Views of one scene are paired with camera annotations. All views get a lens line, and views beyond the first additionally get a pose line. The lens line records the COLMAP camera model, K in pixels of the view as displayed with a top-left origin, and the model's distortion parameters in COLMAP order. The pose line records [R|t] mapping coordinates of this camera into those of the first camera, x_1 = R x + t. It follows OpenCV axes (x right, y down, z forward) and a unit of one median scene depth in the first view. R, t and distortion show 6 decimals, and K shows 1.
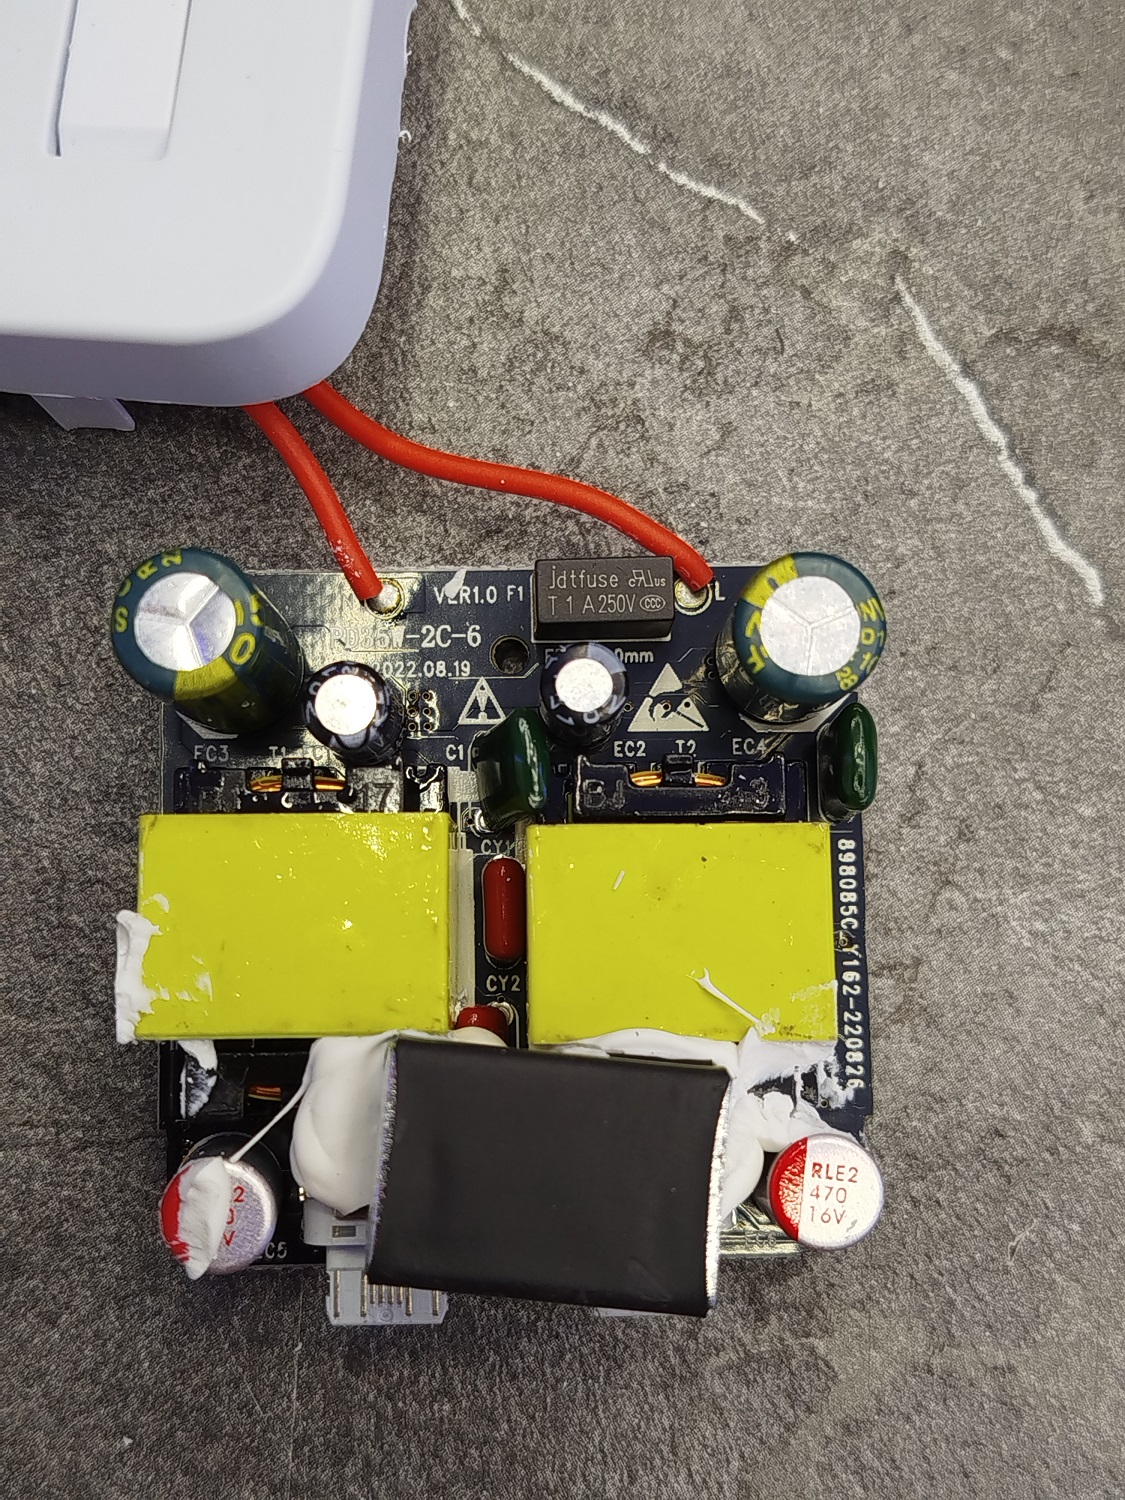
lens RADIAL K [[2313.9, 0, 562.5], [0, 2313.9, 750.0], [0, 0, 1]] dist [0.310790, -1.902817]
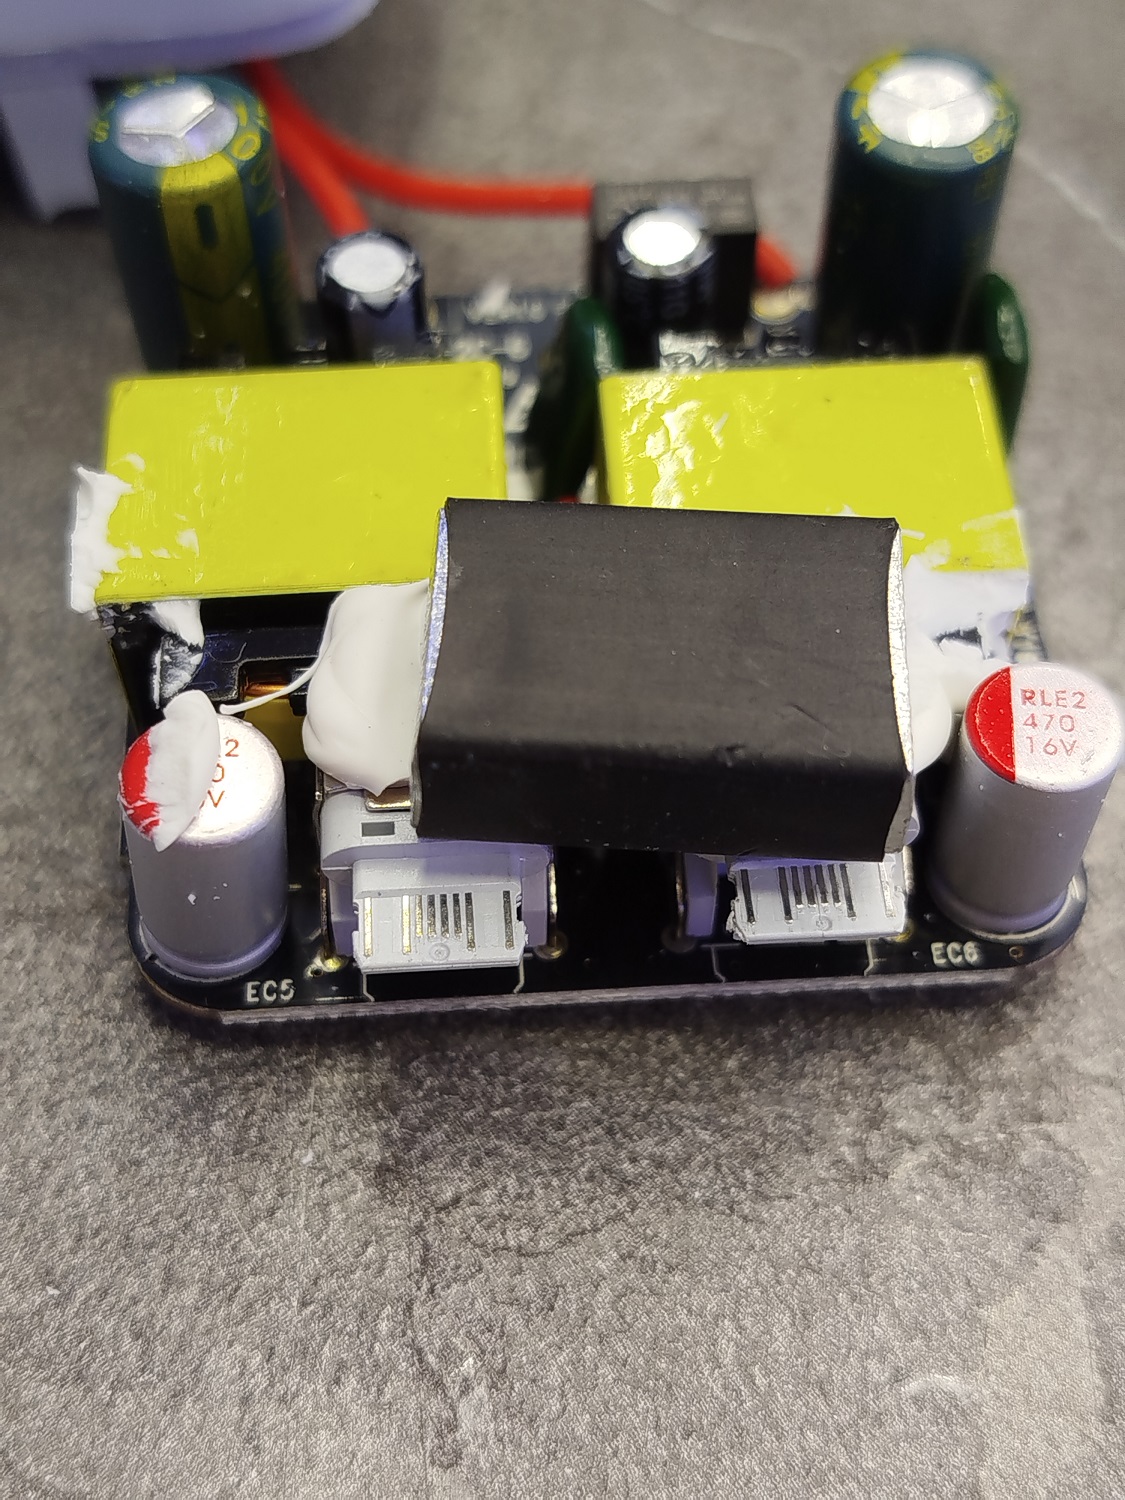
lens RADIAL K [[2313.9, 0, 562.5], [0, 2313.9, 750.0], [0, 0, 1]] dist [0.310790, -1.902817]
pose [[0.998760, -0.045216, 0.020815, -0.050749], [0.049619, 0.871105, -0.488584, 0.533815], [0.003960, 0.489011, 0.872268, 0.369723]]
